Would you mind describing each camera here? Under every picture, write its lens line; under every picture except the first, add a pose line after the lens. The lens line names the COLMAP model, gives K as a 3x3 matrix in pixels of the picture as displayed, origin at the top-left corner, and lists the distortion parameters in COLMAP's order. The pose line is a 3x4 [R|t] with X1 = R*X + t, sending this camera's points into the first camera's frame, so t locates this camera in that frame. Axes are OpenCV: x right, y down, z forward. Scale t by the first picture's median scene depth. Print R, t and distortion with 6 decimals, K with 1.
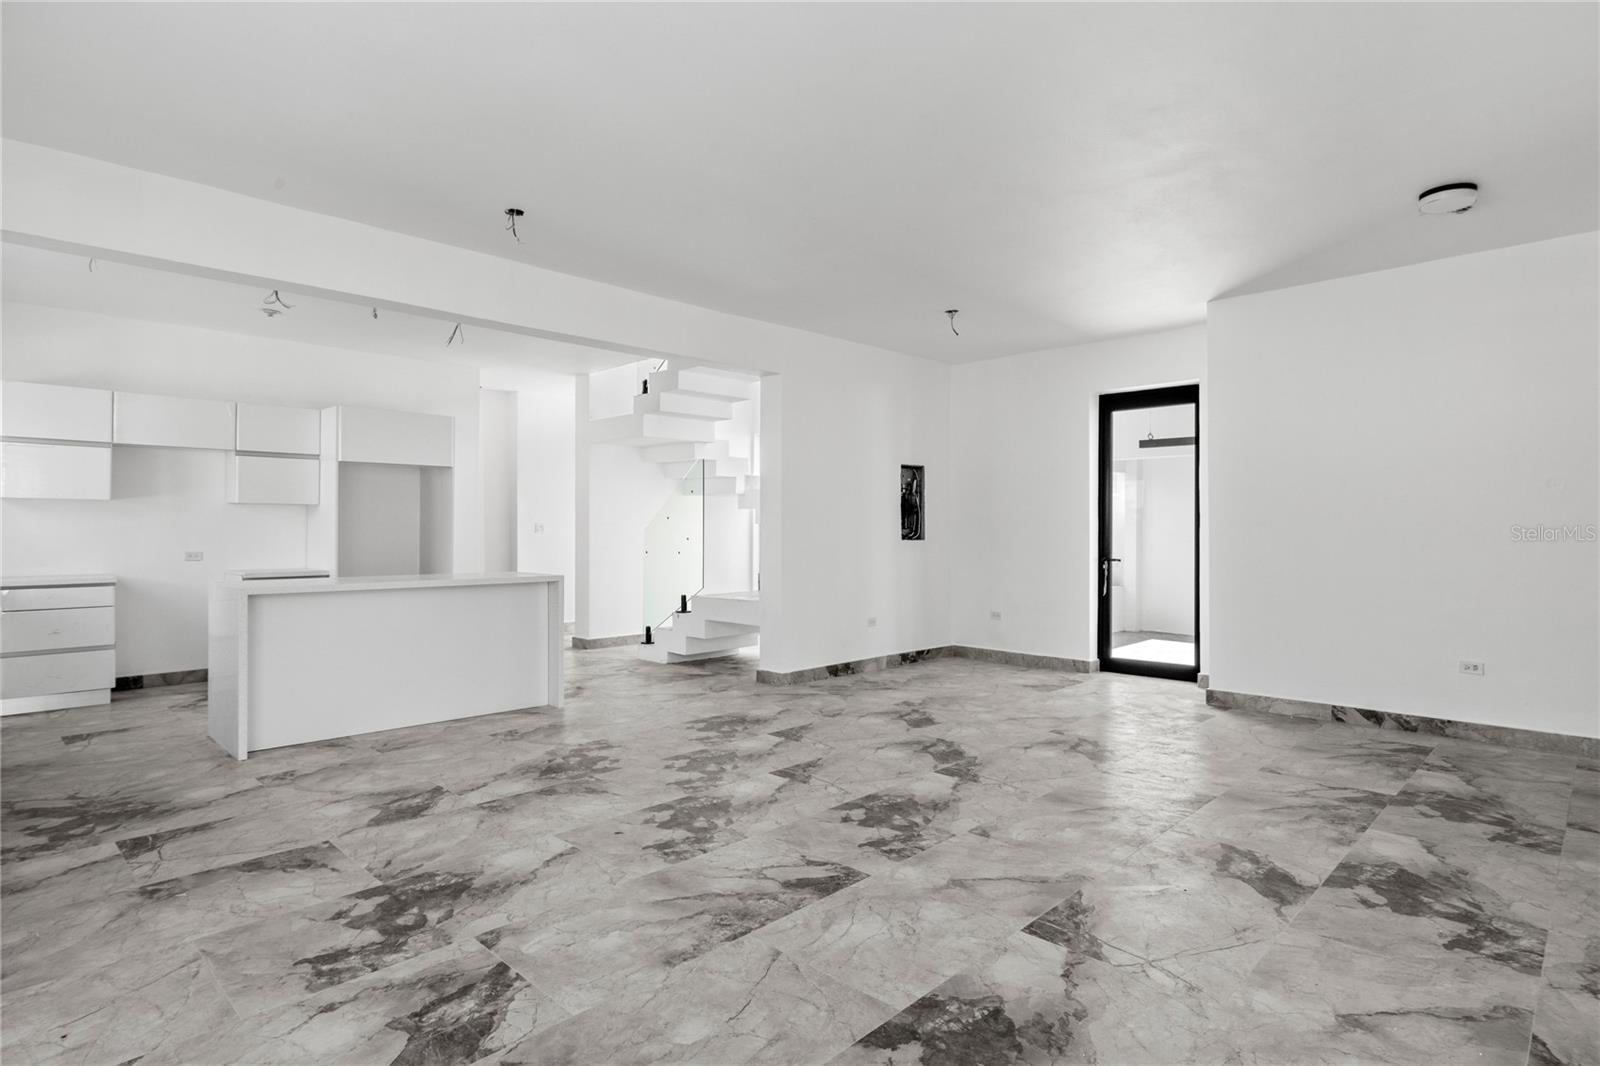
lens RADIAL K [[854.0, 0, 827.3], [0, 854.0, 523.2], [0, 0, 1]] dist [-0.010779, 0.002147]
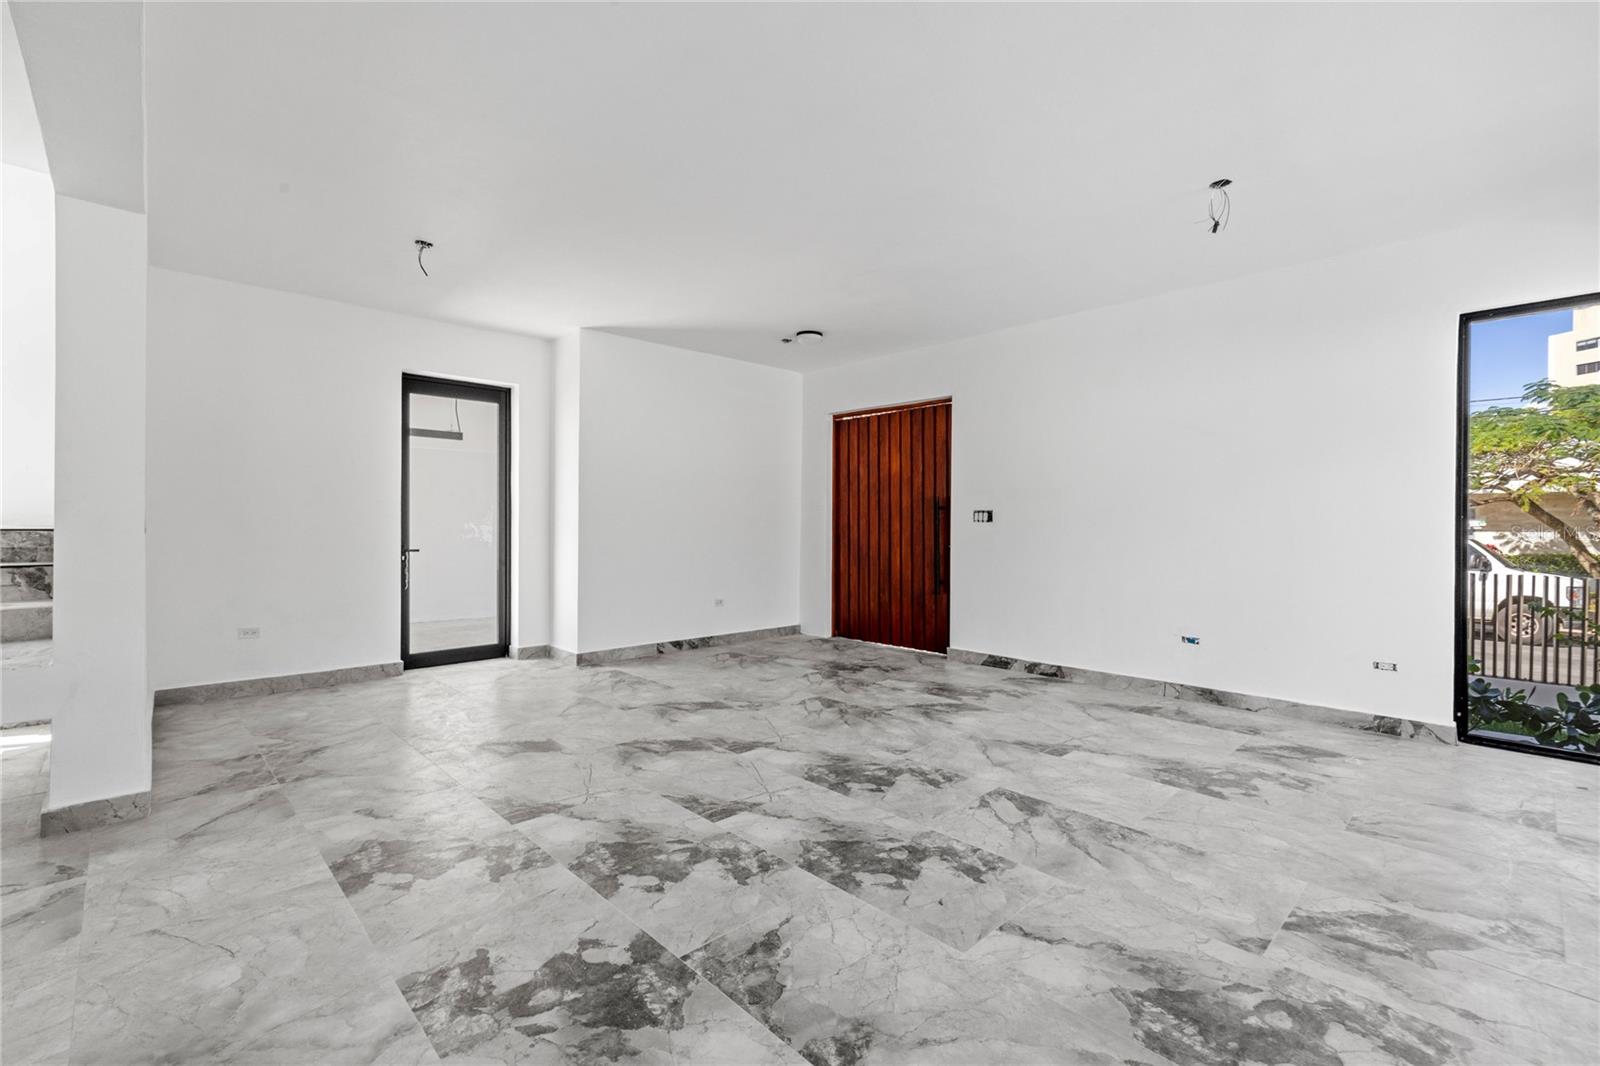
lens RADIAL K [[695.8, 0, 817.2], [0, 695.8, 533.1], [0, 0, 1]] dist [0.002671, -0.000411]
pose [[0.035305, -0.017014, 0.999232, -0.730795], [-0.010150, 0.999797, 0.017382, 0.007553], [-0.999325, -0.010756, 0.035126, 0.898779]]
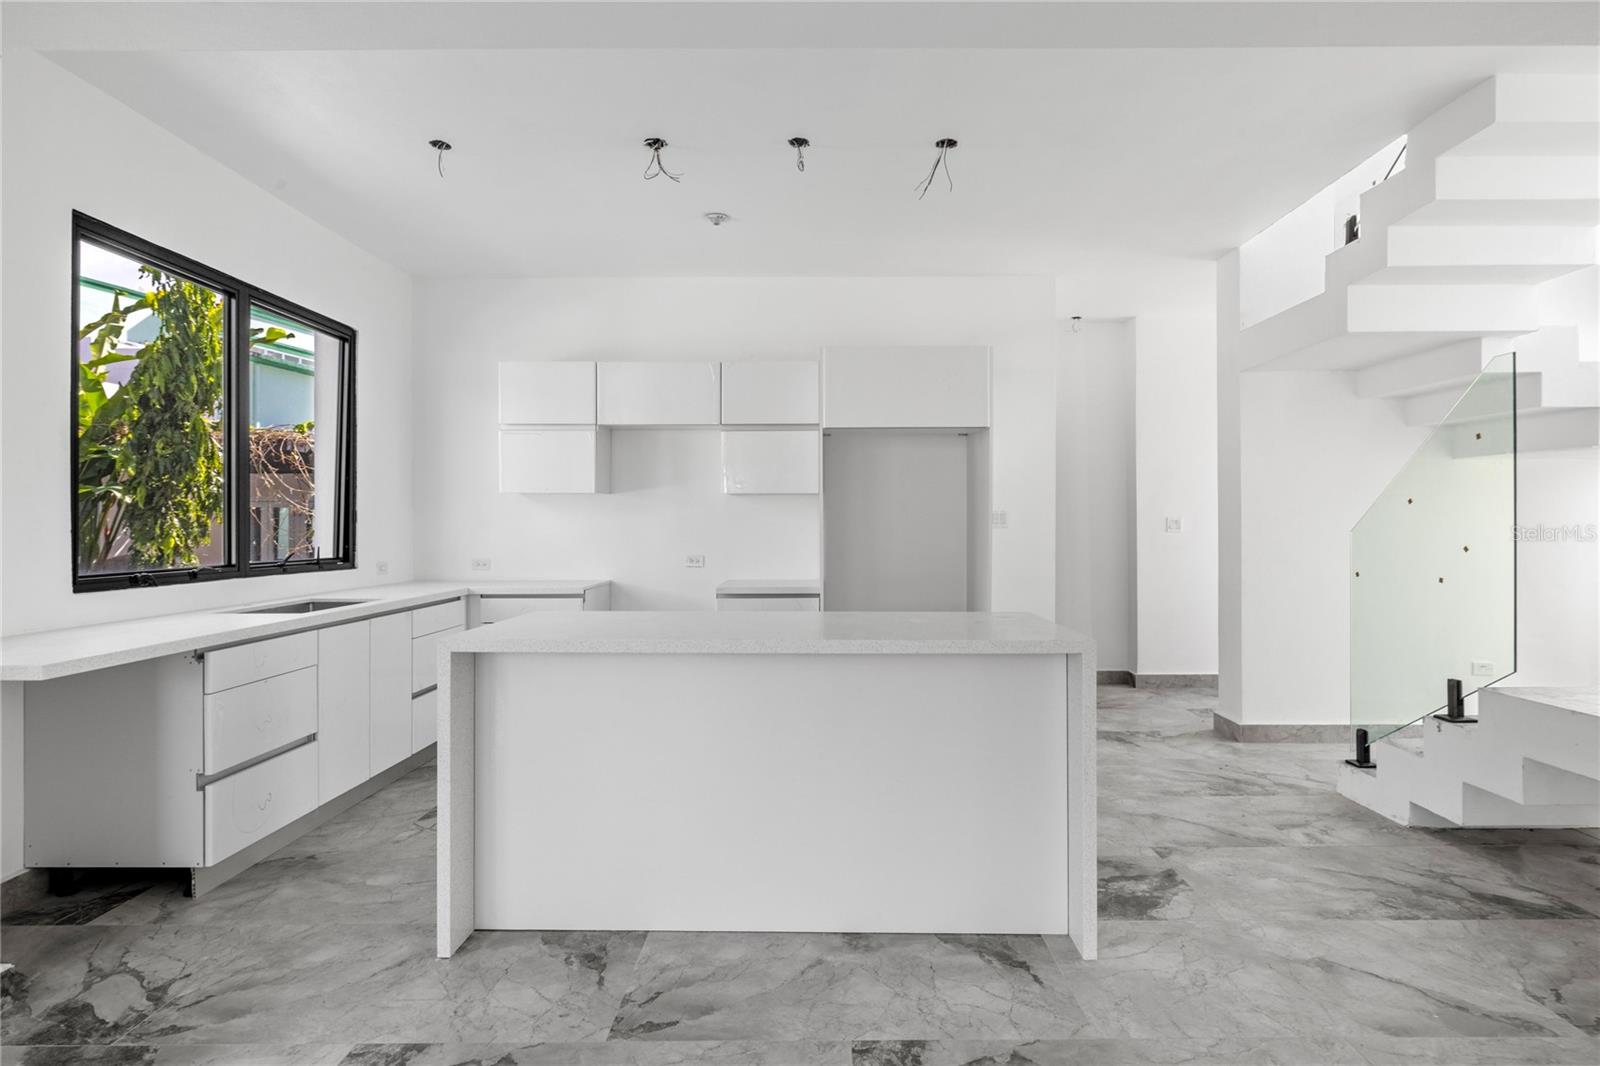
lens RADIAL K [[831.0, 0, 811.2], [0, 831.0, 523.5], [0, 0, 1]] dist [0.000490, -0.000221]
pose [[0.681847, -0.003670, -0.731485, -0.149292], [0.007663, 0.999968, 0.002126, 0.004096], [0.731455, -0.007055, 0.681854, 0.862506]]
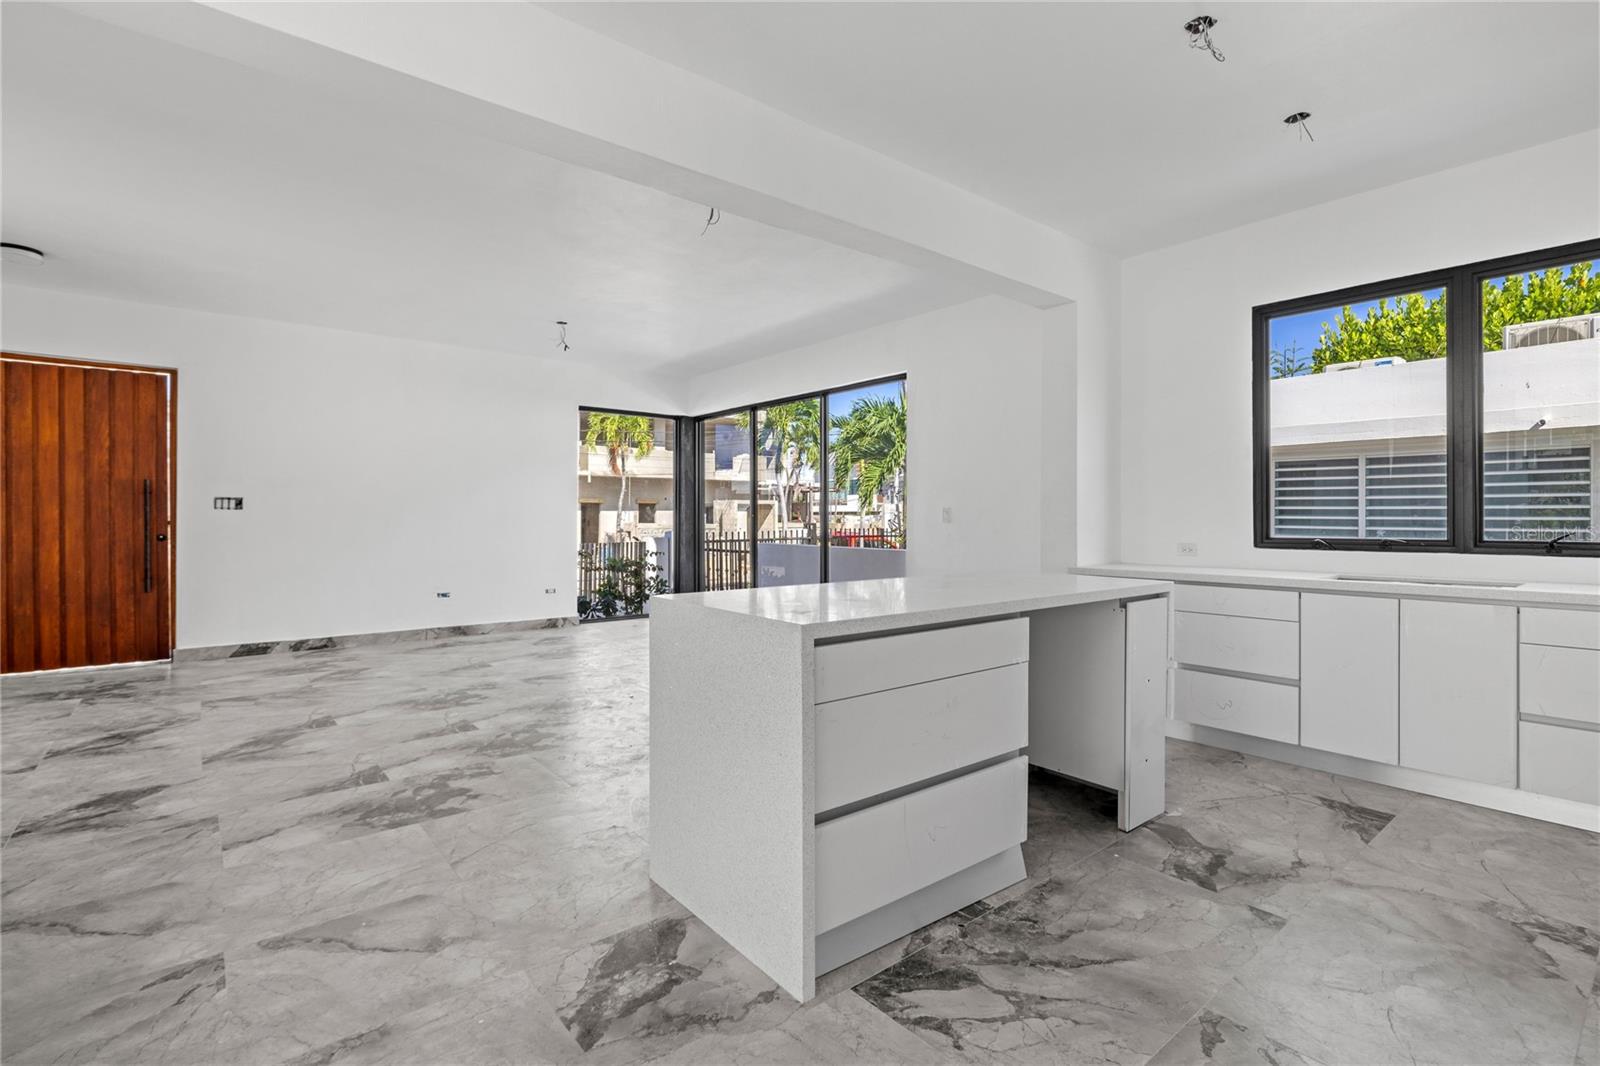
lens RADIAL K [[741.6, 0, 809.1], [0, 741.6, 516.0], [0, 0, 1]] dist [-0.010941, 0.002447]
pose [[-0.992100, -0.002518, 0.125423, -0.612989], [-0.003877, 0.999936, -0.010590, 0.030865], [-0.125388, -0.010992, -0.992047, 1.916833]]
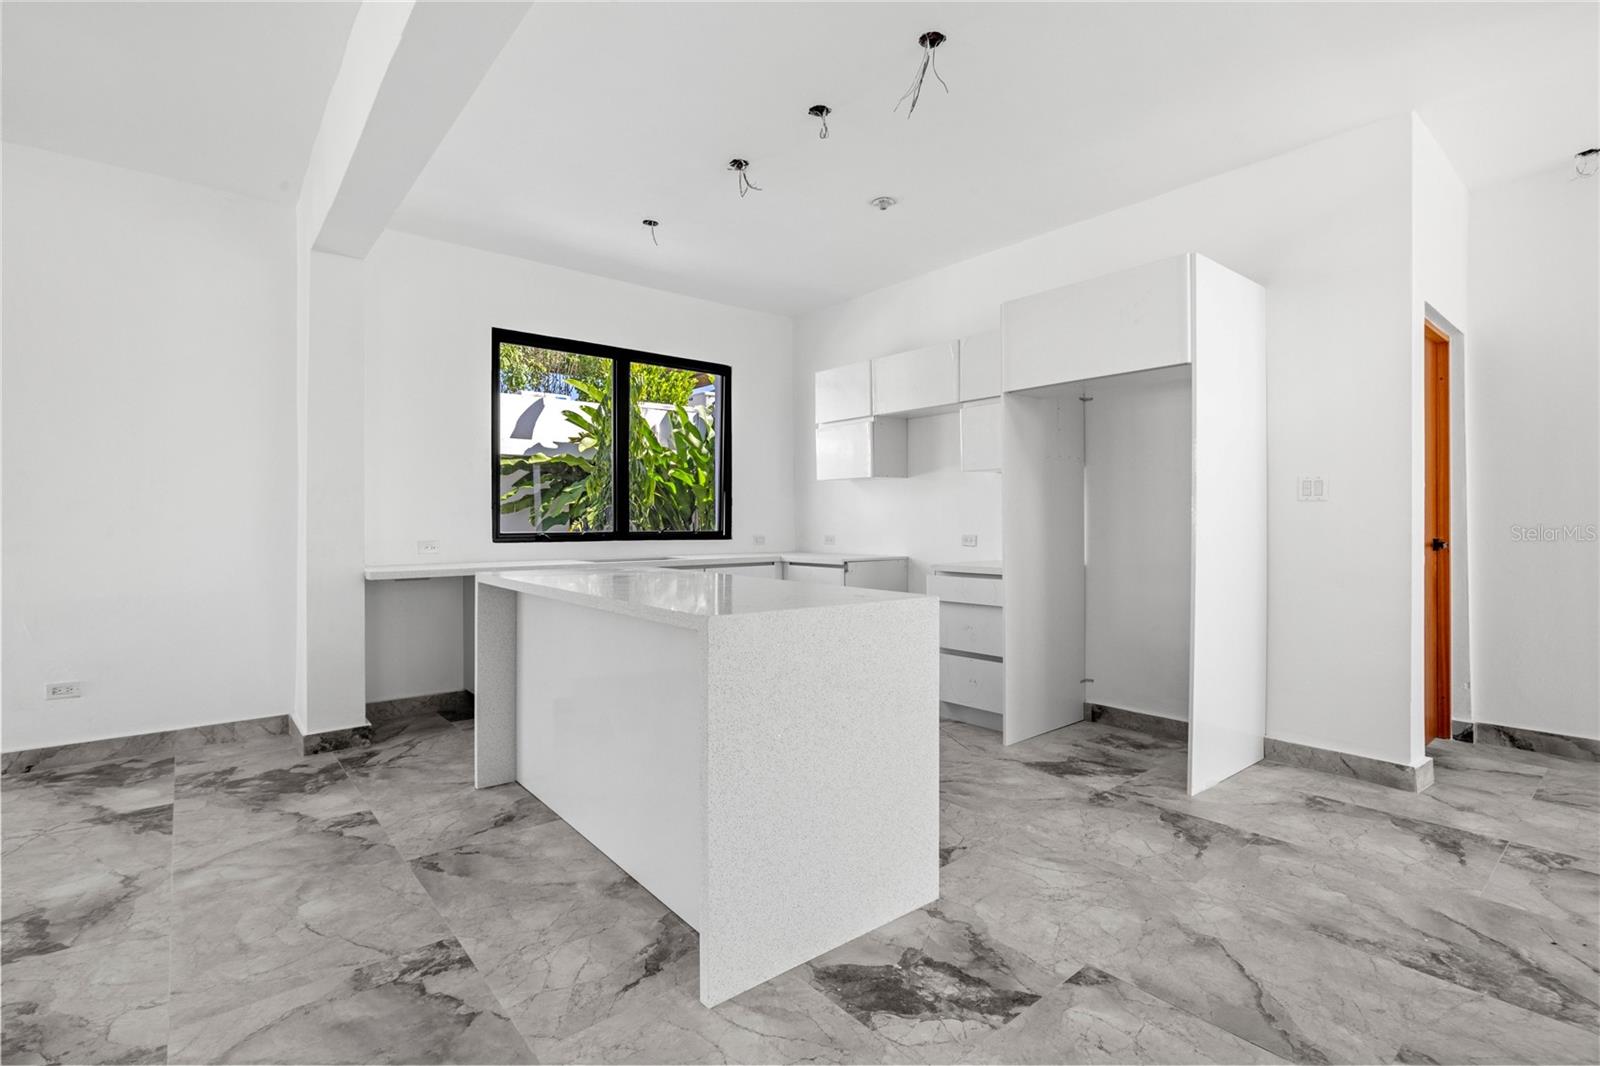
lens RADIAL K [[741.6, 0, 813.1], [0, 741.6, 524.4], [0, 0, 1]] dist [-0.010941, 0.002447]
pose [[-0.112016, 0.000523, -0.993706, -0.035356], [0.007307, 0.999973, -0.000297, 0.036101], [0.993680, -0.007295, -0.112017, 1.480436]]
